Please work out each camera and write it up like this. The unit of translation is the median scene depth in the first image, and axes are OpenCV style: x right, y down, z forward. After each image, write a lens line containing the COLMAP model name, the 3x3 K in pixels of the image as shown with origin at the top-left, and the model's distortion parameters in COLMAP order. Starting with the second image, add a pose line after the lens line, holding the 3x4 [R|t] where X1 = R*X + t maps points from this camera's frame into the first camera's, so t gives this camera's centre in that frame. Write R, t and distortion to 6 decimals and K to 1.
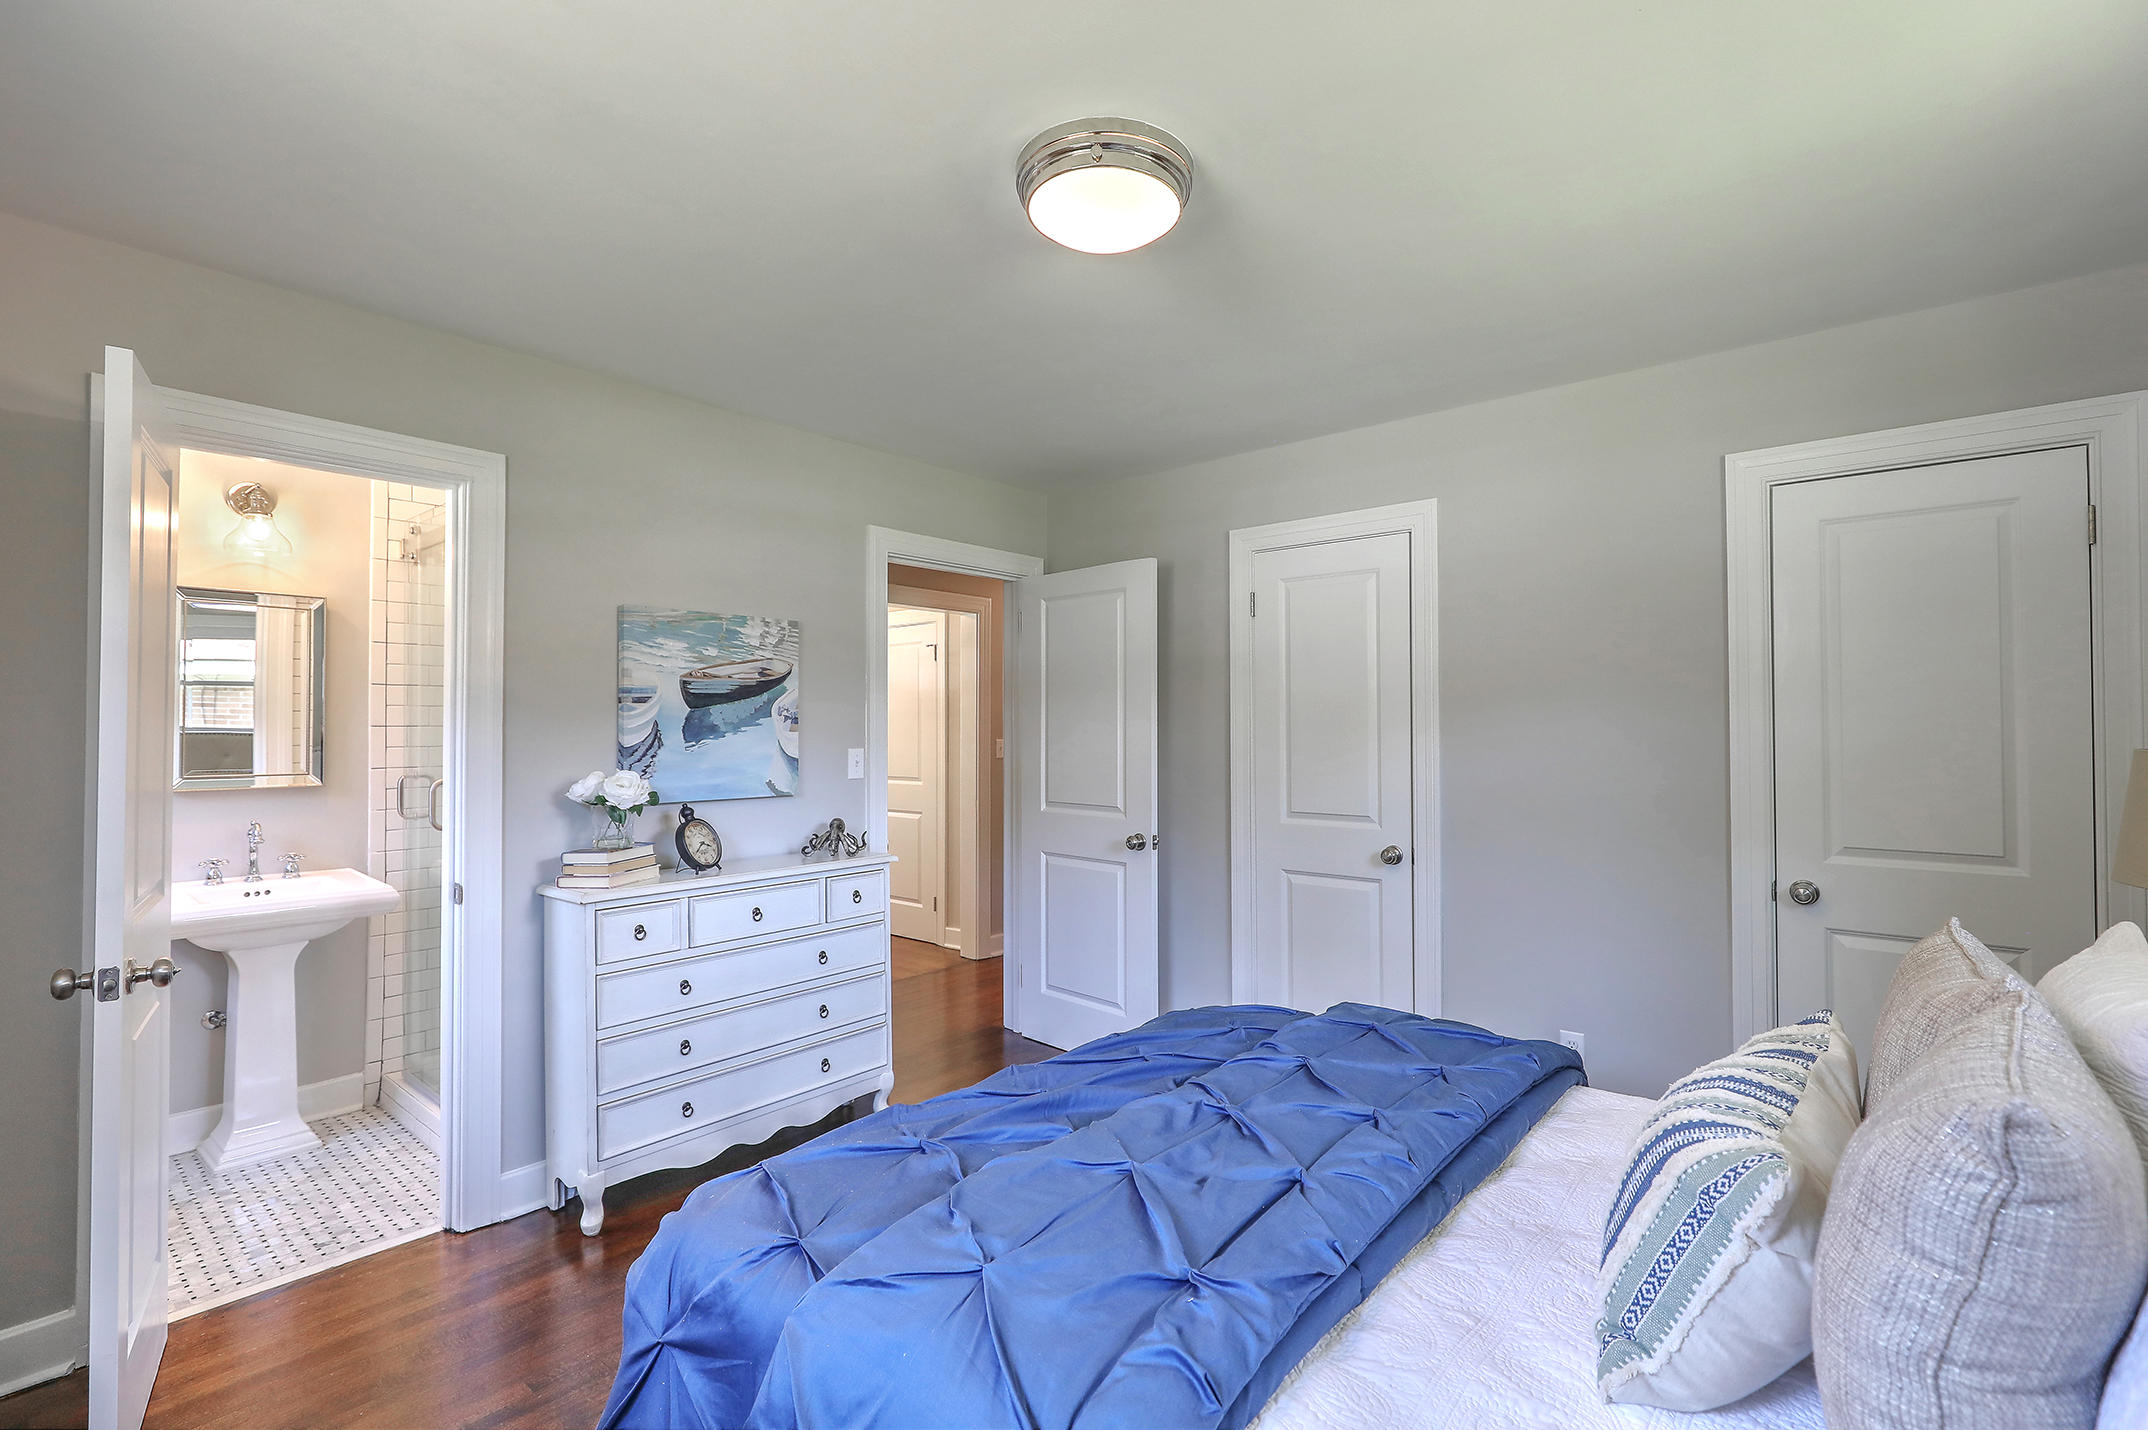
lens RADIAL K [[966.9, 0, 1035.8], [0, 966.9, 714.3], [0, 0, 1]] dist [0.000200, -0.000168]
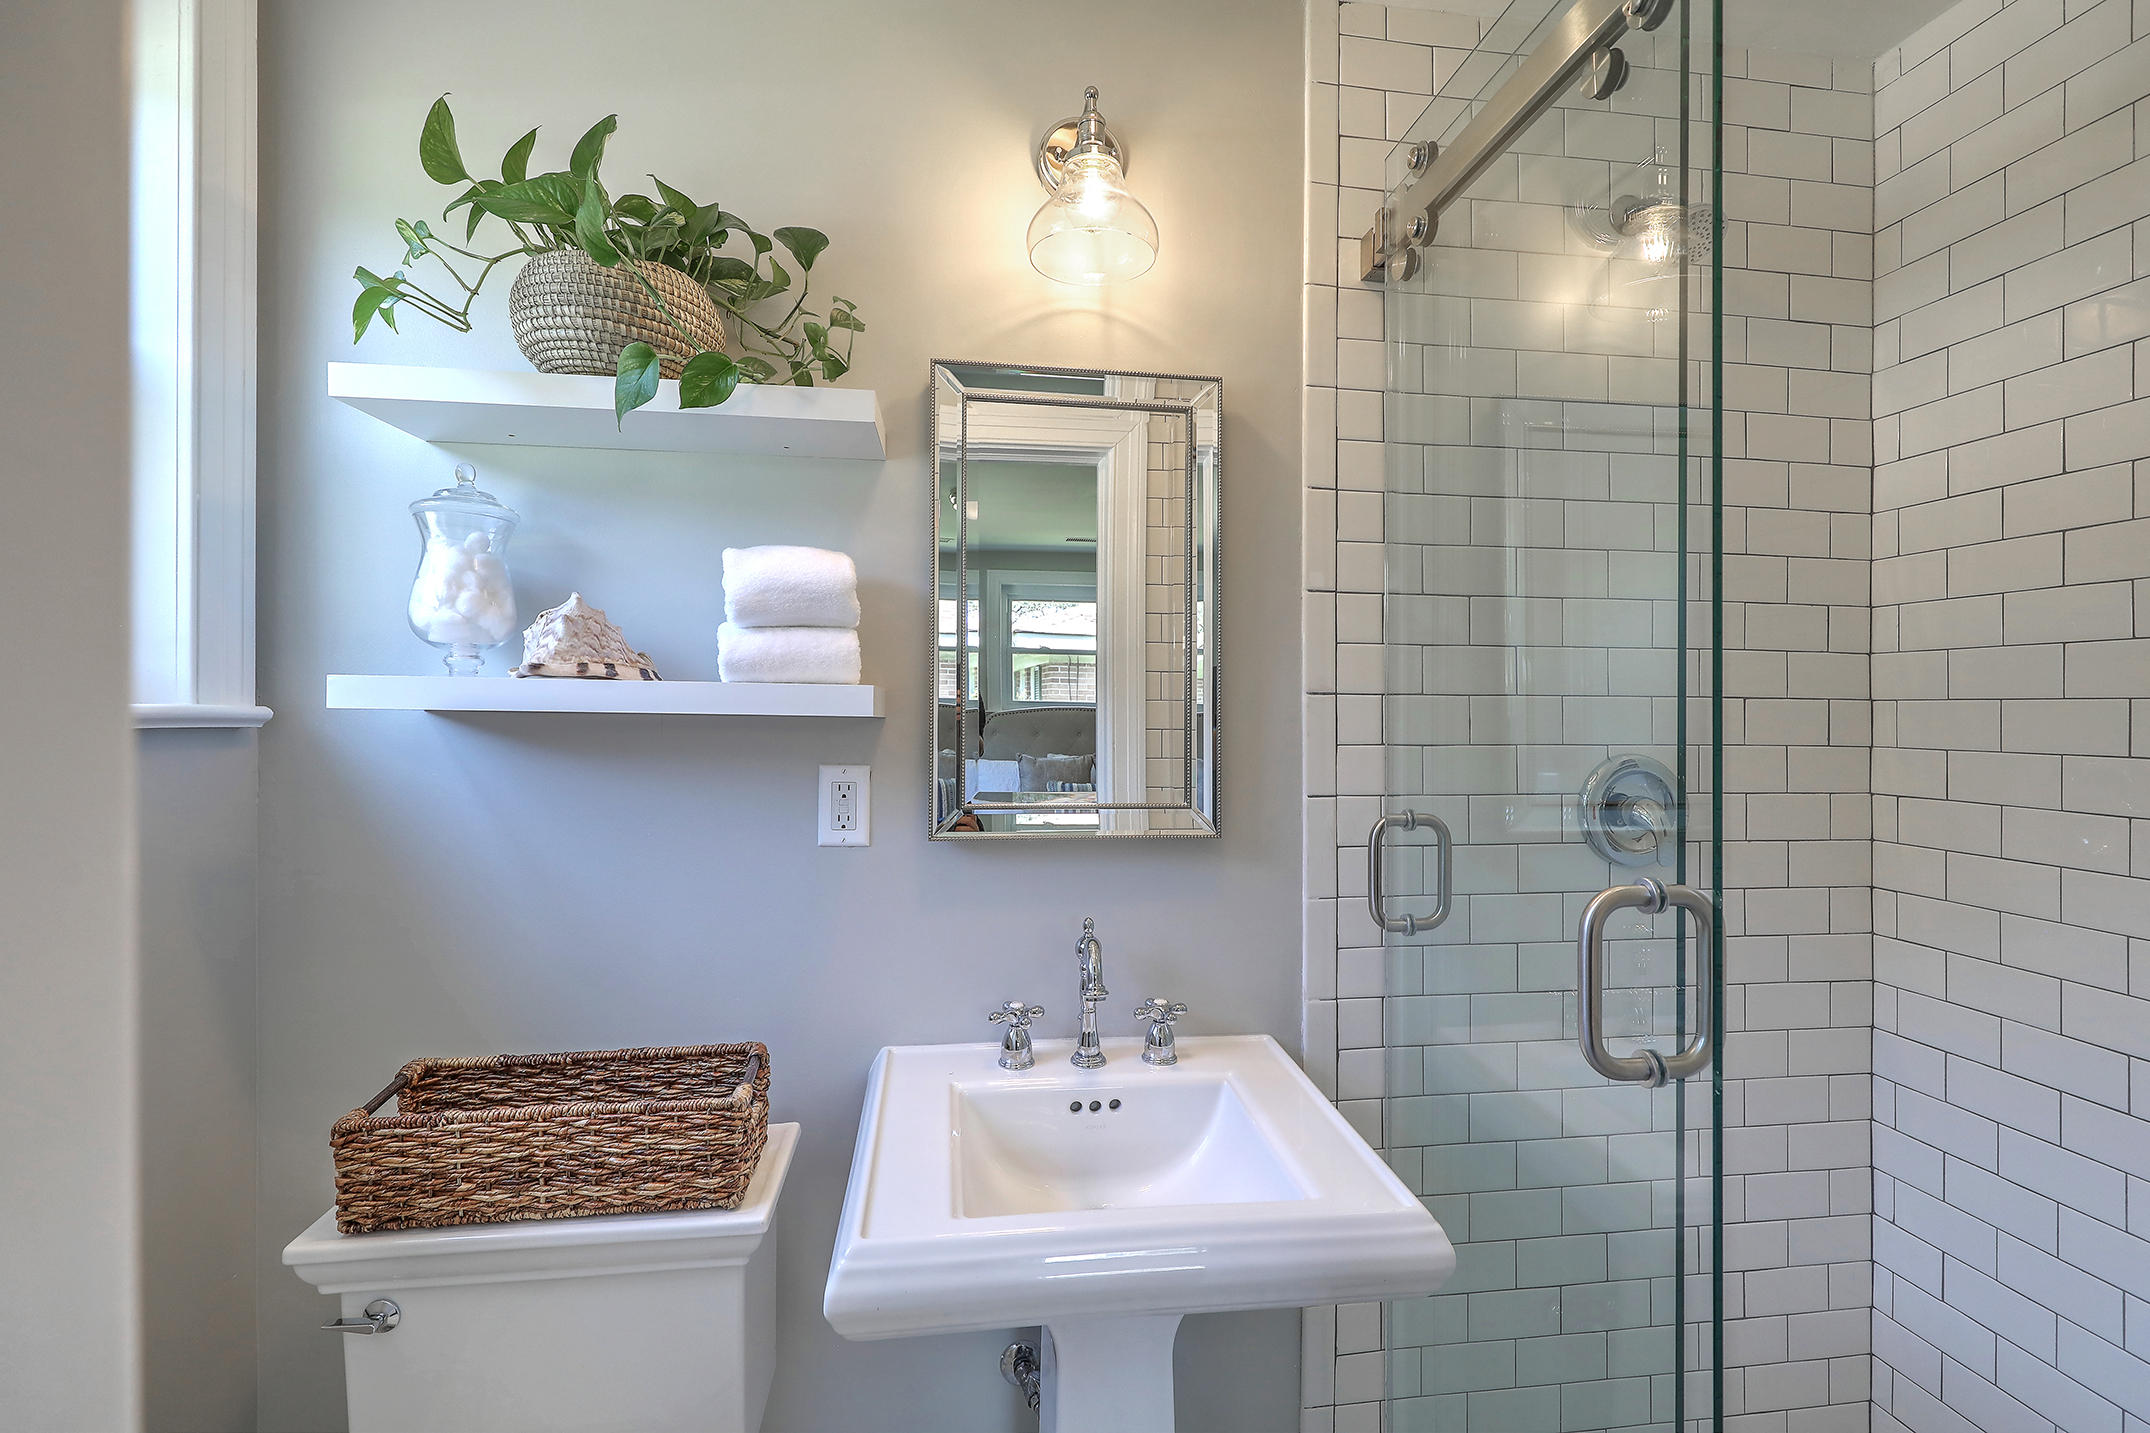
lens RADIAL K [[967.8, 0, 1036.7], [0, 967.8, 715.8], [0, 0, 1]] dist [0.000200, -0.000168]
pose [[0.735224, 0.000409, -0.677824, -0.324160], [0.012115, 0.999832, 0.013744, 0.009421], [0.677716, -0.018317, 0.735096, 0.407052]]
